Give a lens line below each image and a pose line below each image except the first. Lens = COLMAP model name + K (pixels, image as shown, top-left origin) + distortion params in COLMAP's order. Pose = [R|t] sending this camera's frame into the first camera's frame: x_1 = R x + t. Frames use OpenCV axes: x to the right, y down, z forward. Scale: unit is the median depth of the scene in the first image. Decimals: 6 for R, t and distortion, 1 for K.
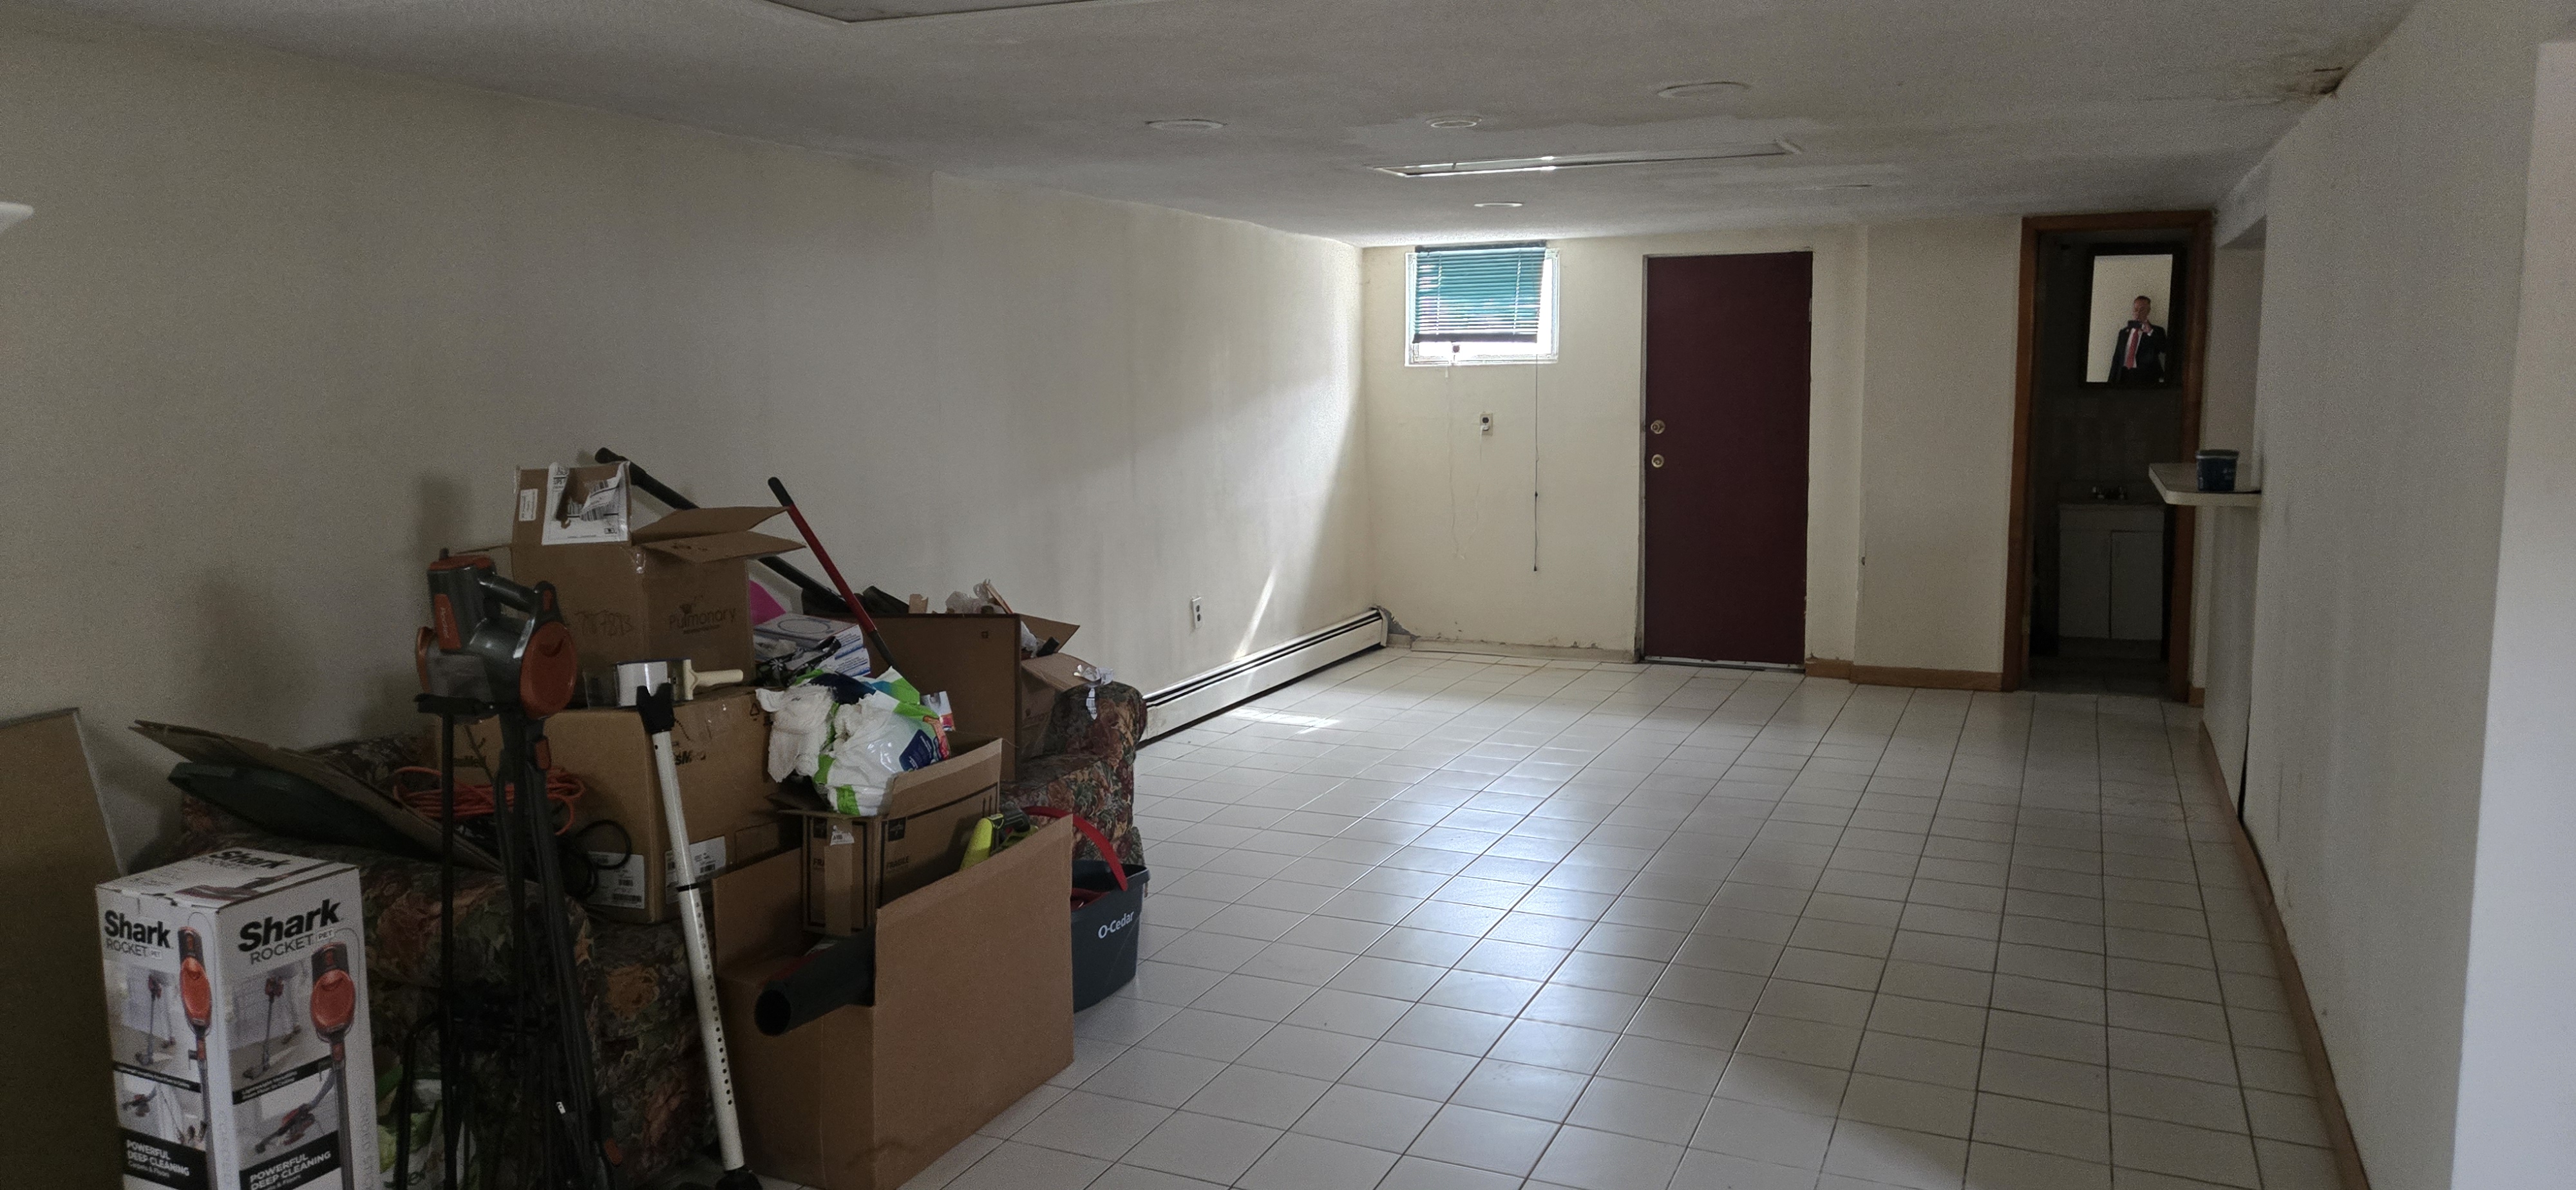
lens RADIAL K [[1699.4, 0, 1294.5], [0, 1699.4, 585.9], [0, 0, 1]] dist [0.021496, -0.014007]
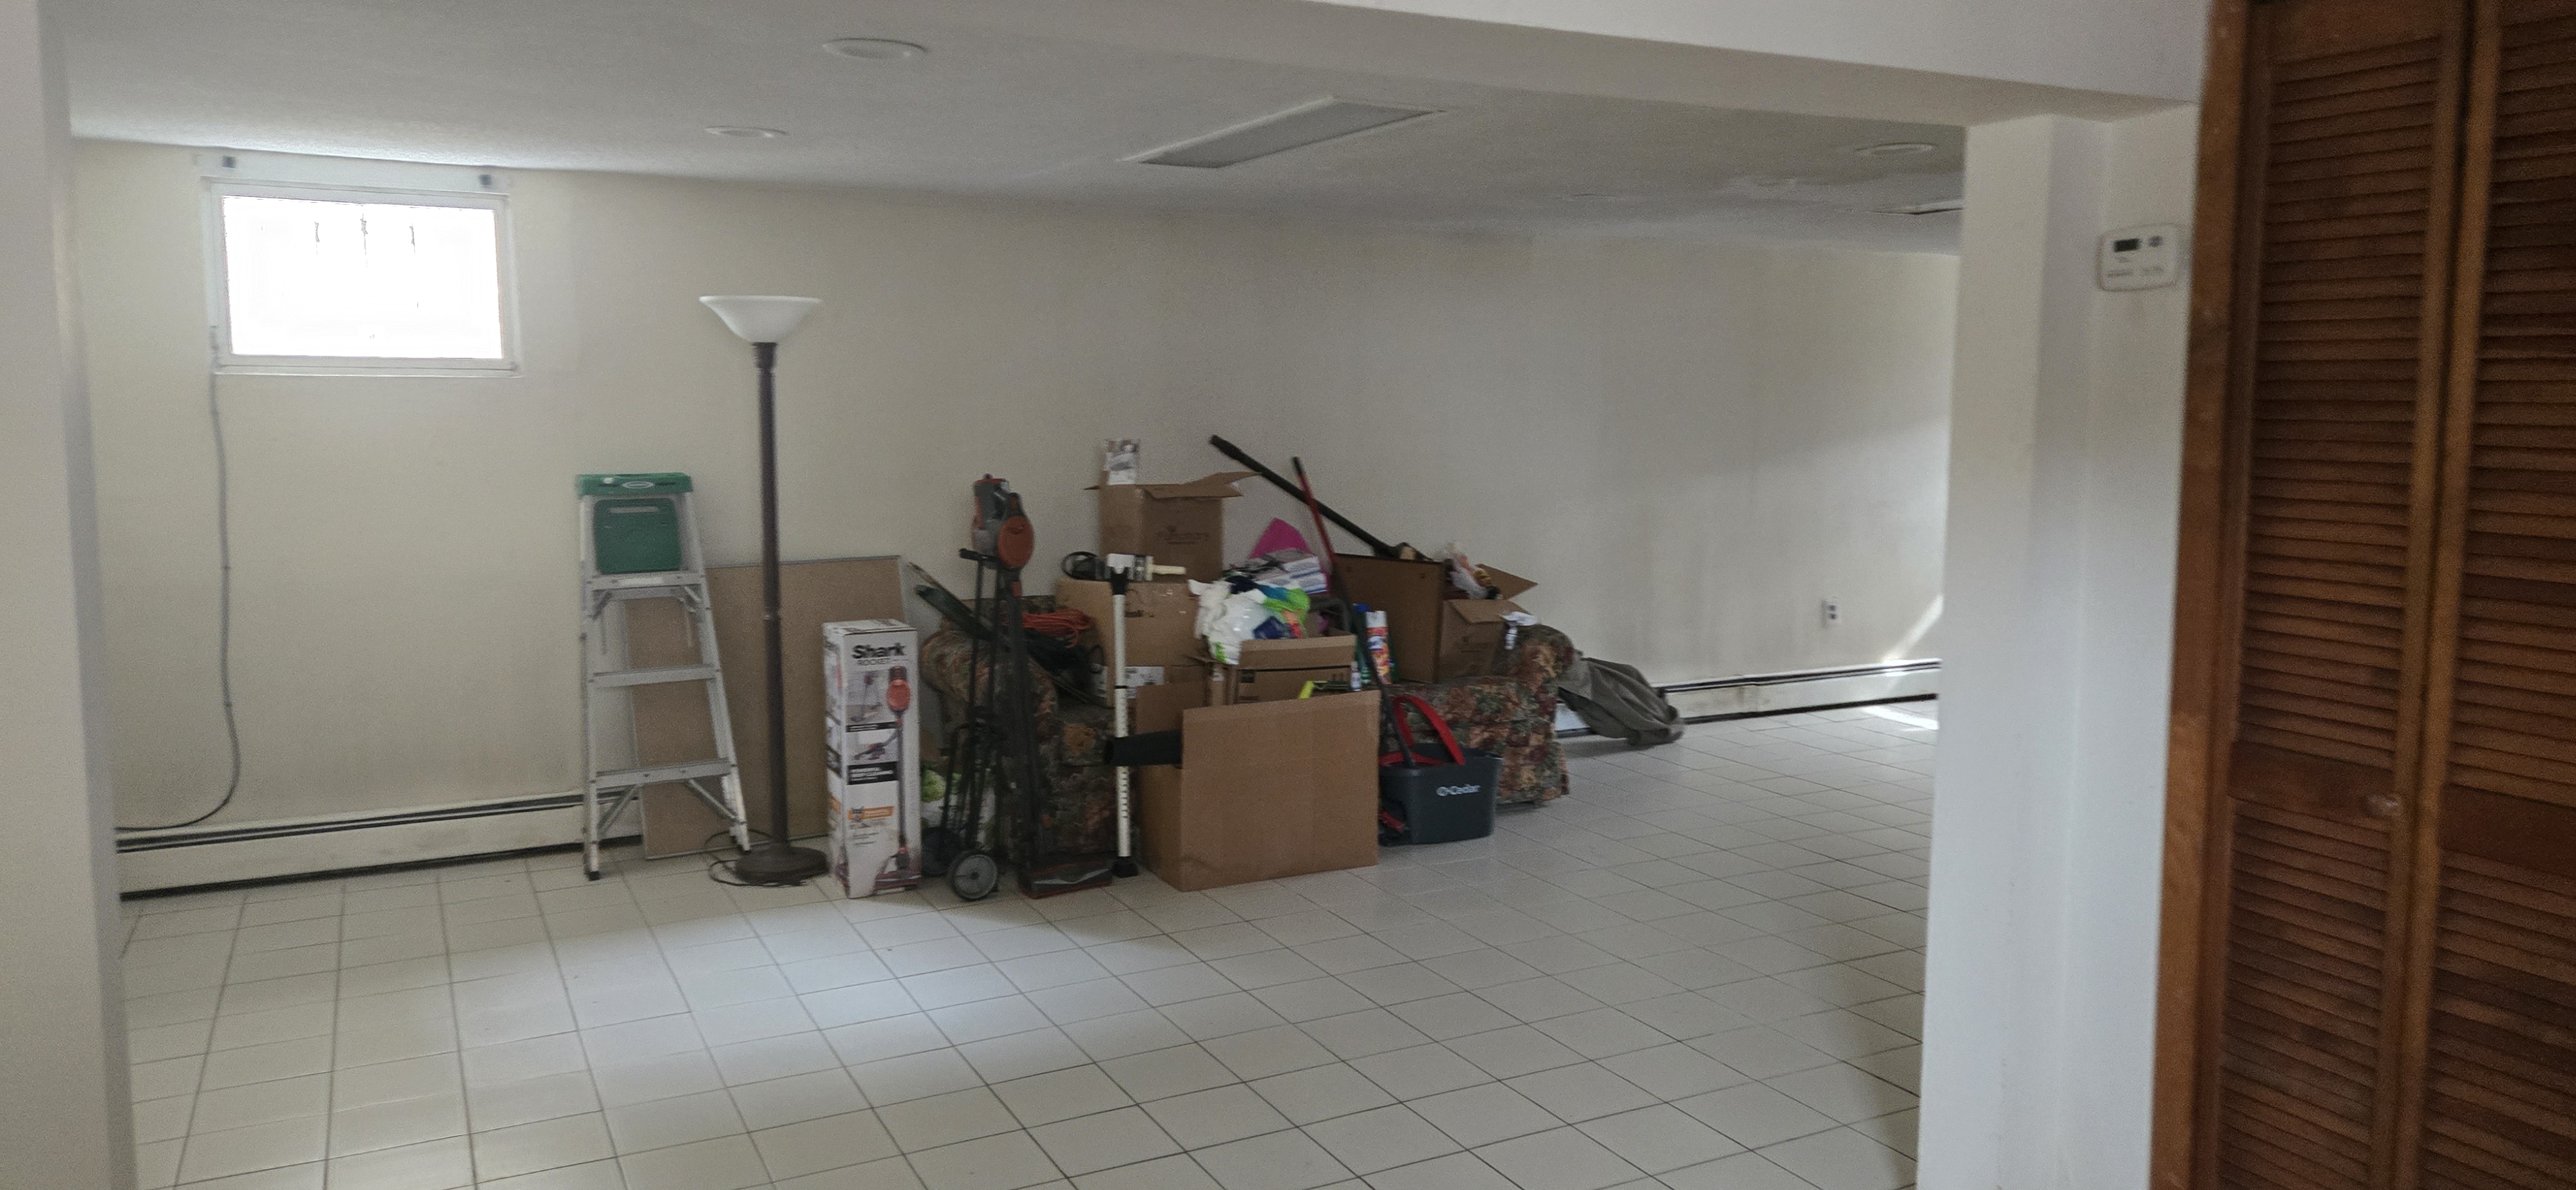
lens RADIAL K [[1699.4, 0, 1294.9], [0, 1699.4, 587.7], [0, 0, 1]] dist [0.021496, -0.014007]
pose [[0.787393, 0.087334, -0.610234, 0.789698], [-0.096518, 0.995171, 0.017885, 0.031194], [0.608849, 0.044816, 0.792019, -0.230149]]
